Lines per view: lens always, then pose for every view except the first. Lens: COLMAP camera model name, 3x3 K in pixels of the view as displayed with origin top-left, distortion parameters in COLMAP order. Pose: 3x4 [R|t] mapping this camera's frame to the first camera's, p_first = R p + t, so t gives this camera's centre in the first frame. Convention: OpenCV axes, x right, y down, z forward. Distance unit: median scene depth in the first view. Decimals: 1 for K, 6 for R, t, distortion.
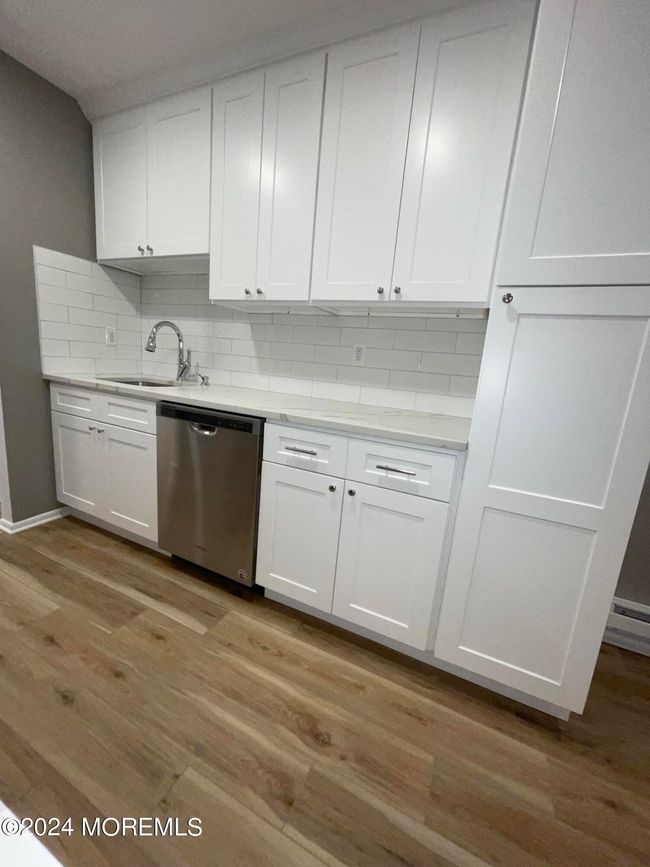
lens RADIAL K [[345.8, 0, 328.9], [0, 345.8, 430.6], [0, 0, 1]] dist [-0.001980, -0.000502]
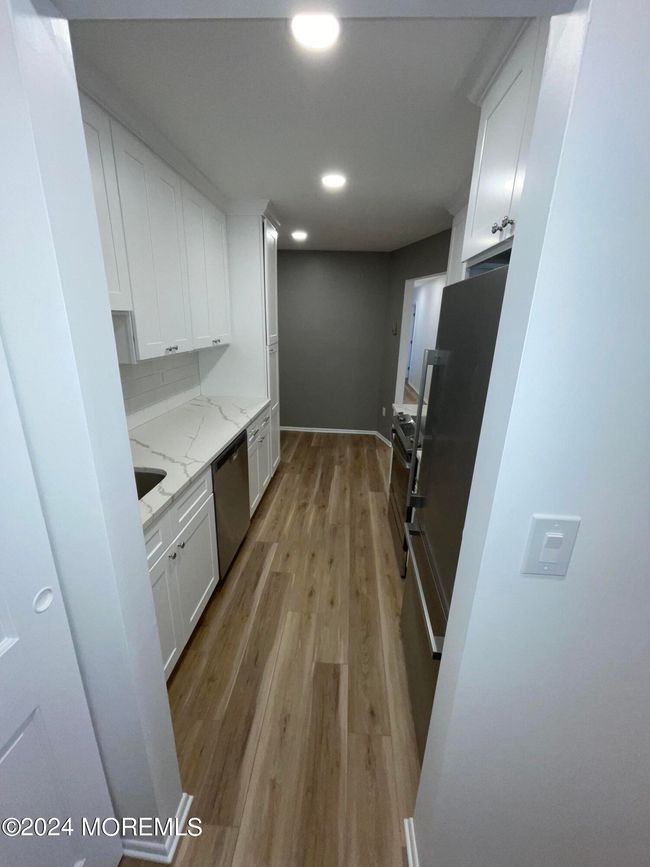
lens RADIAL K [[345.8, 0, 326.3], [0, 345.8, 430.8], [0, 0, 1]] dist [-0.001980, -0.000502]
pose [[-0.350874, -0.380937, 0.855438, -1.926274], [0.122742, 0.886926, 0.445304, -0.786230], [-0.928343, 0.261244, -0.264443, 1.159785]]
